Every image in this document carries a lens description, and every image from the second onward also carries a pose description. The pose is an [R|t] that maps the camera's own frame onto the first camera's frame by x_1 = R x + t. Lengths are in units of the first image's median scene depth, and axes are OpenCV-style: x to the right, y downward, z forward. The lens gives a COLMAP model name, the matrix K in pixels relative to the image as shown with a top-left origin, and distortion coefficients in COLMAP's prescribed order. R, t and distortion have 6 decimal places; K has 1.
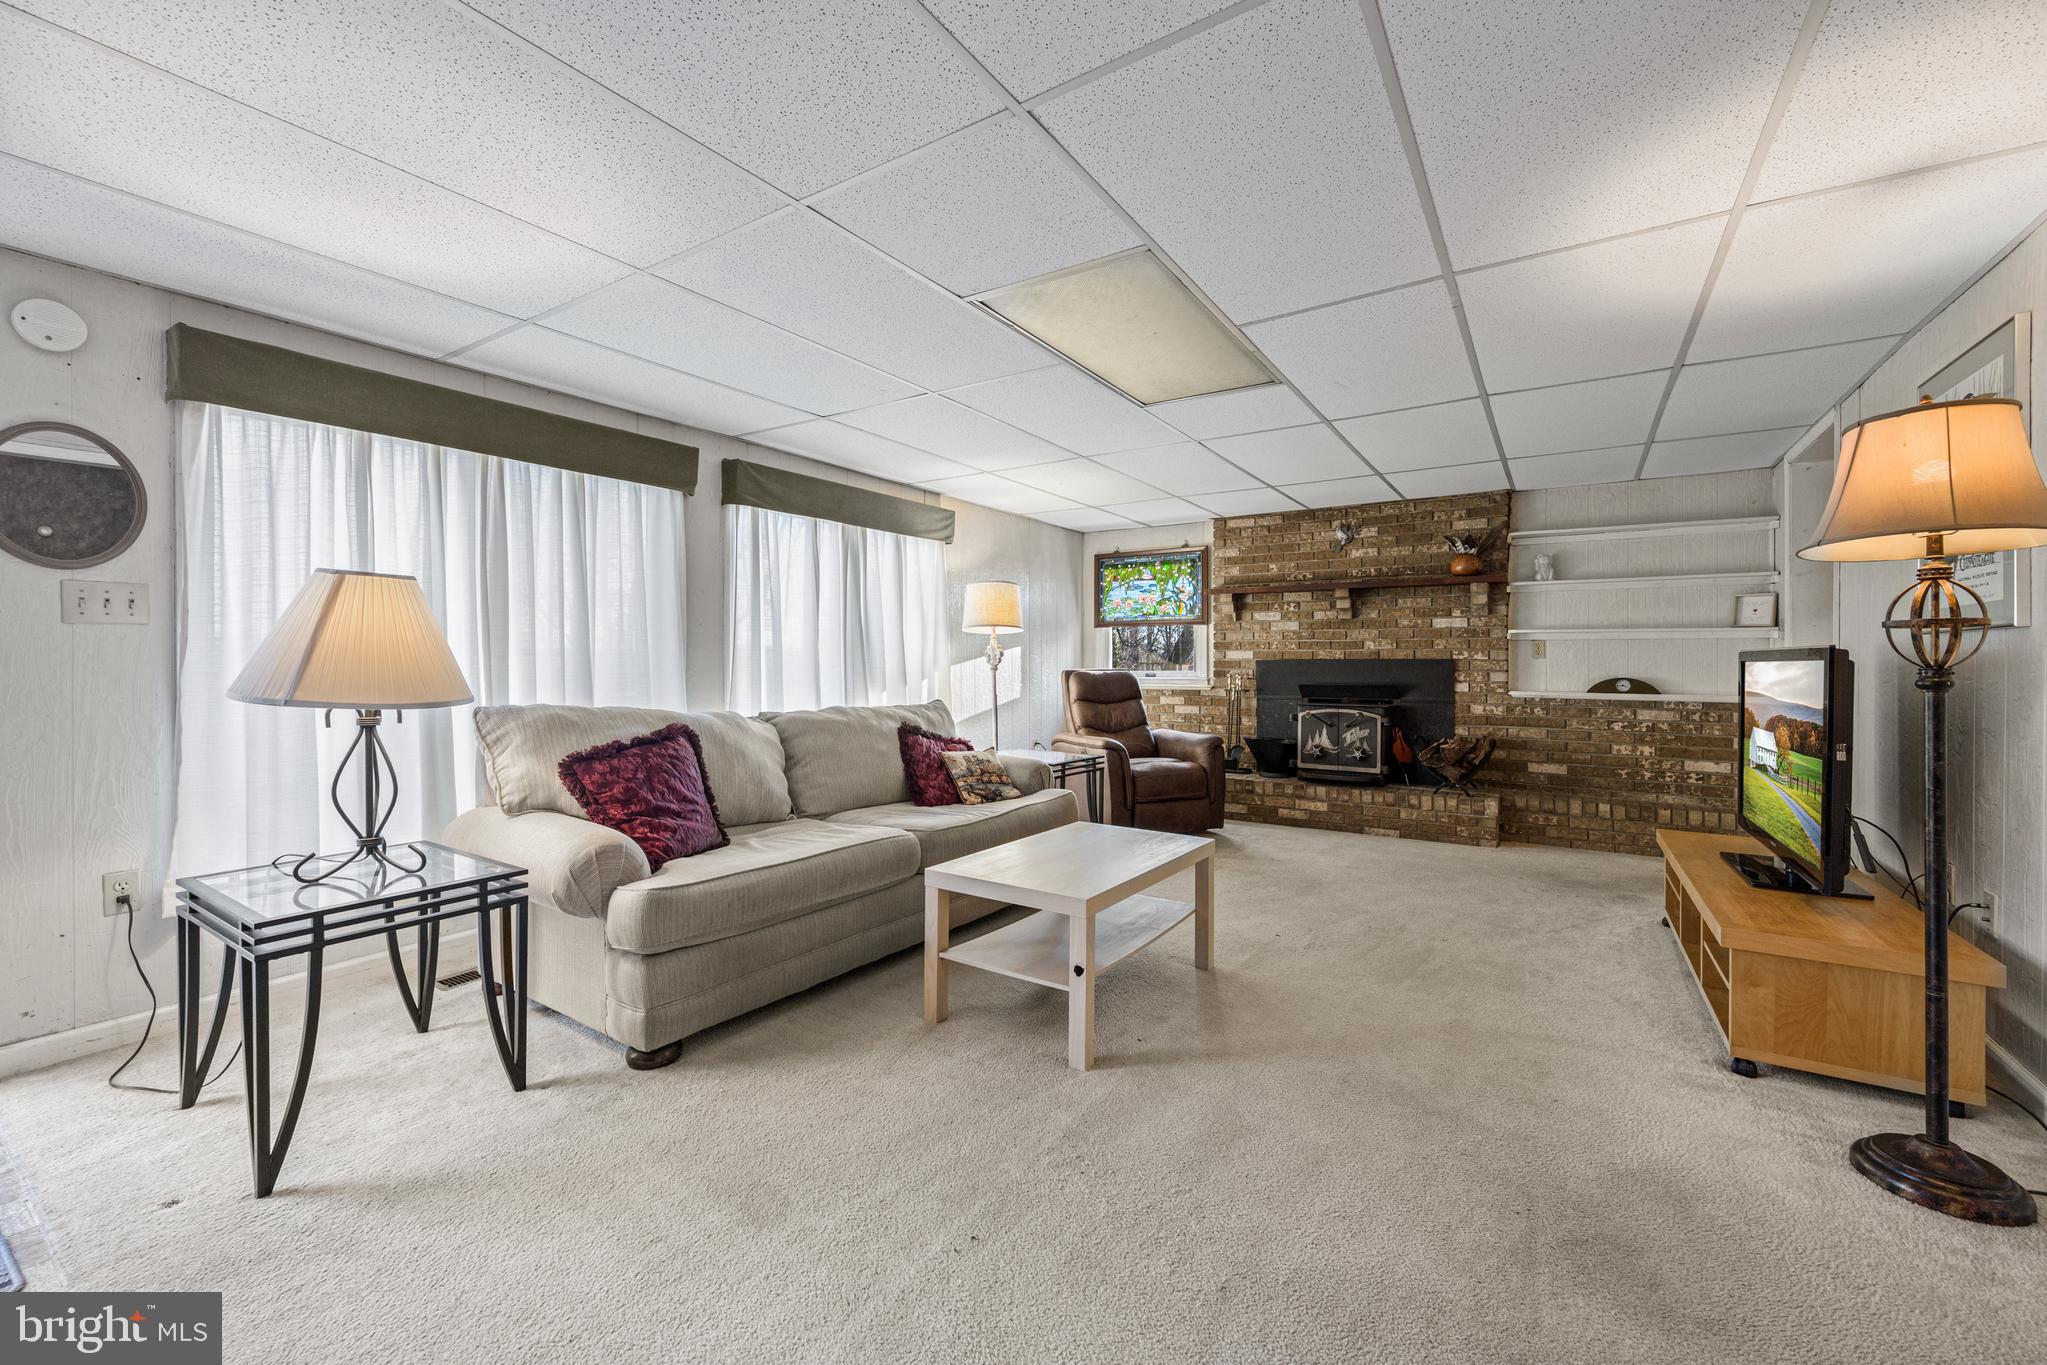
lens RADIAL K [[802.9, 0, 1030.3], [0, 802.9, 684.9], [0, 0, 1]] dist [0.001292, 0.000030]
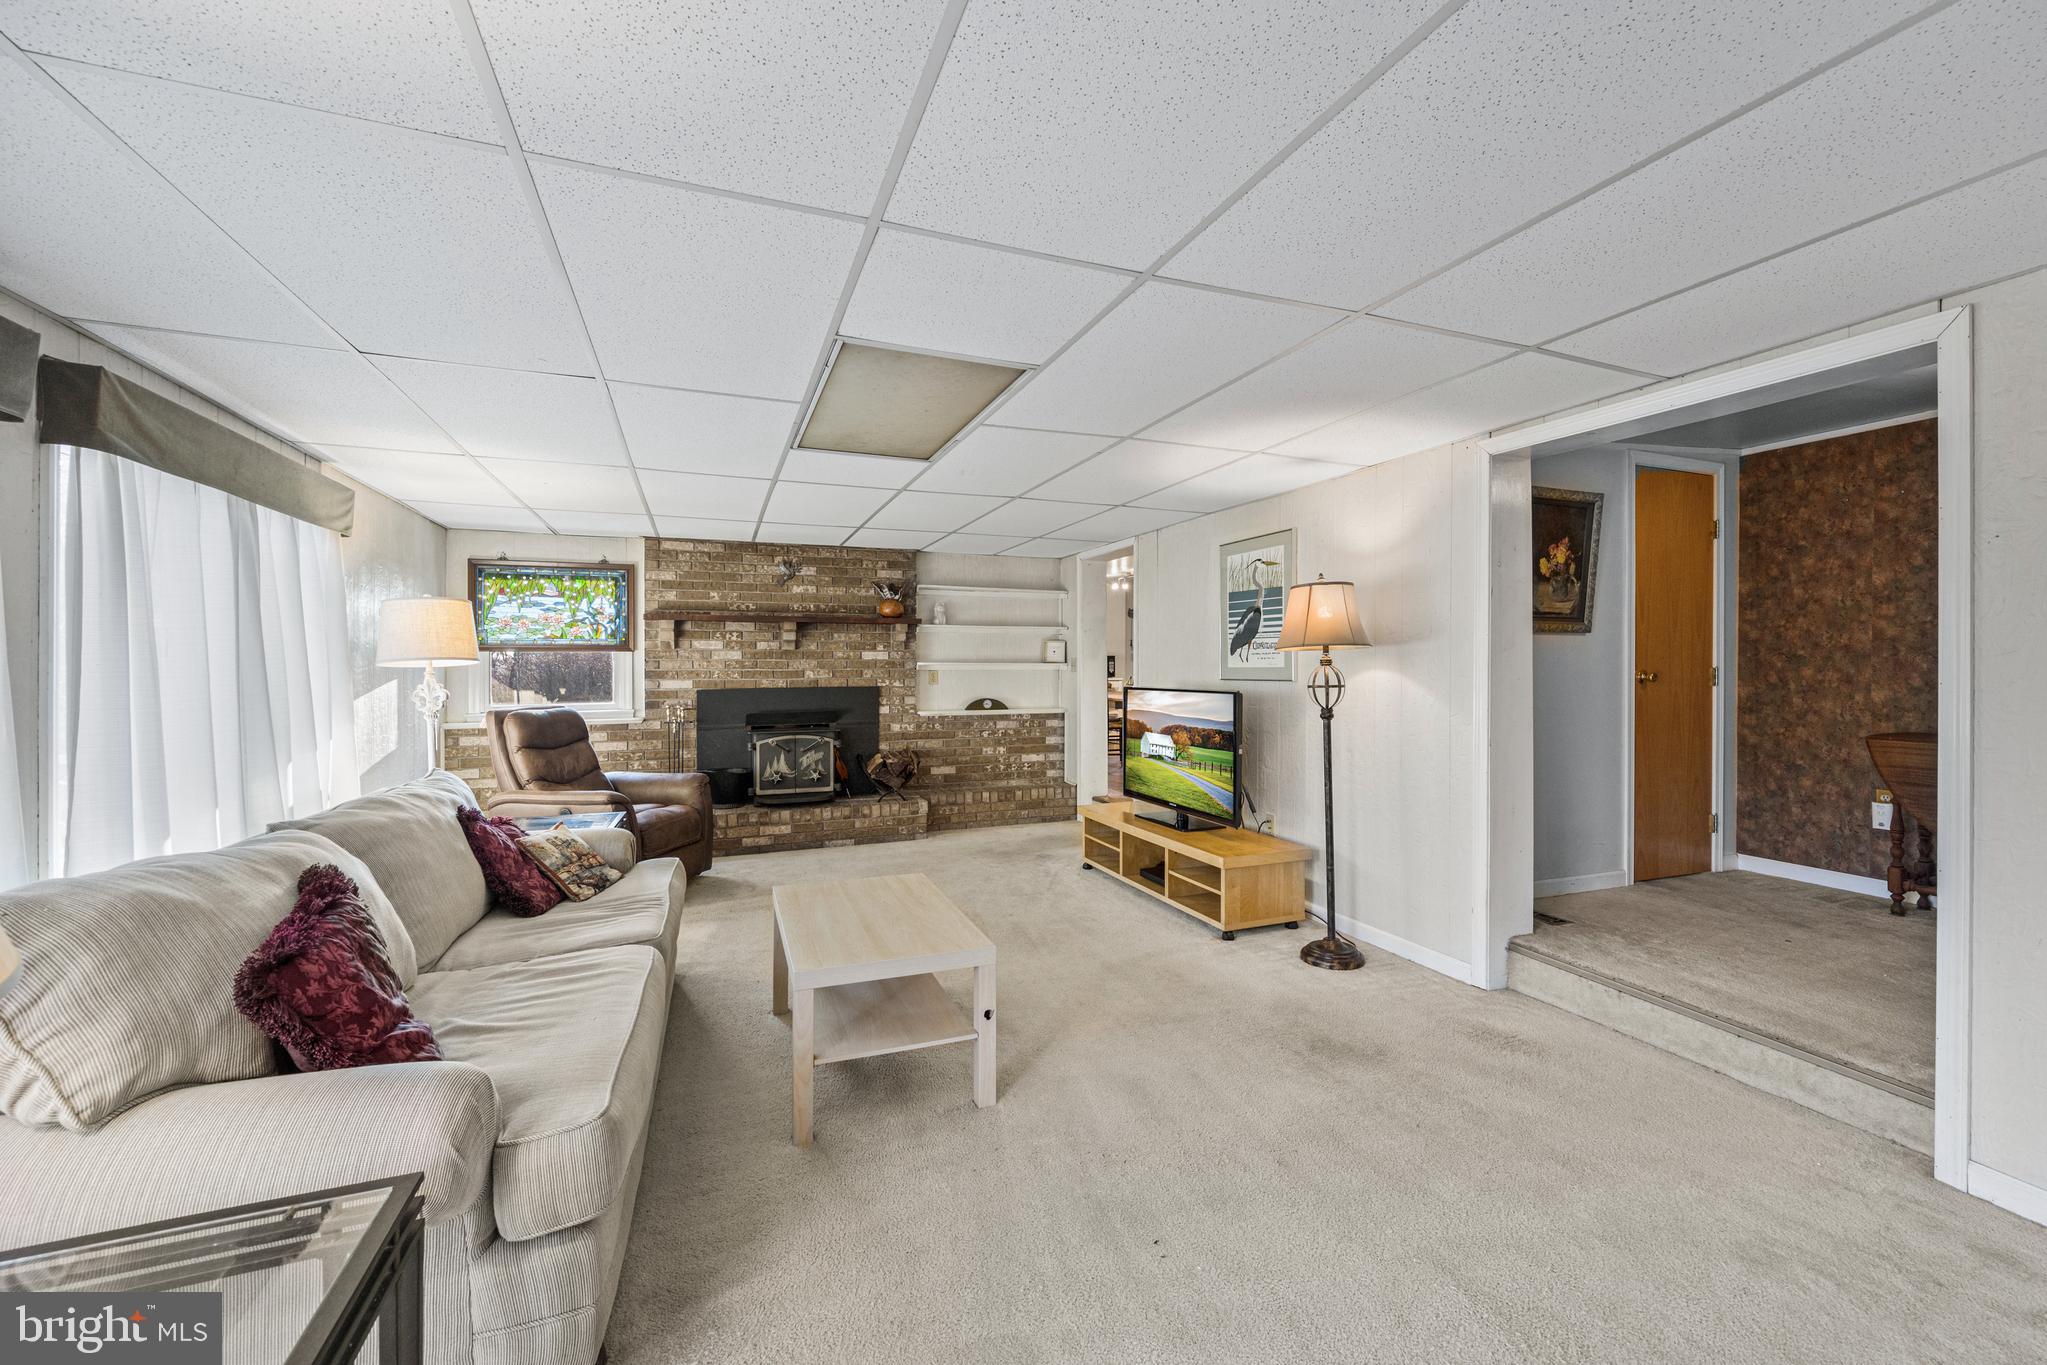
lens RADIAL K [[802.9, 0, 1030.3], [0, 802.9, 684.9], [0, 0, 1]] dist [0.001292, 0.000030]
pose [[0.592419, -0.021965, 0.805331, -0.288477], [0.029442, 0.999551, 0.005604, -0.033670], [-0.805092, 0.020391, 0.592799, 0.117358]]
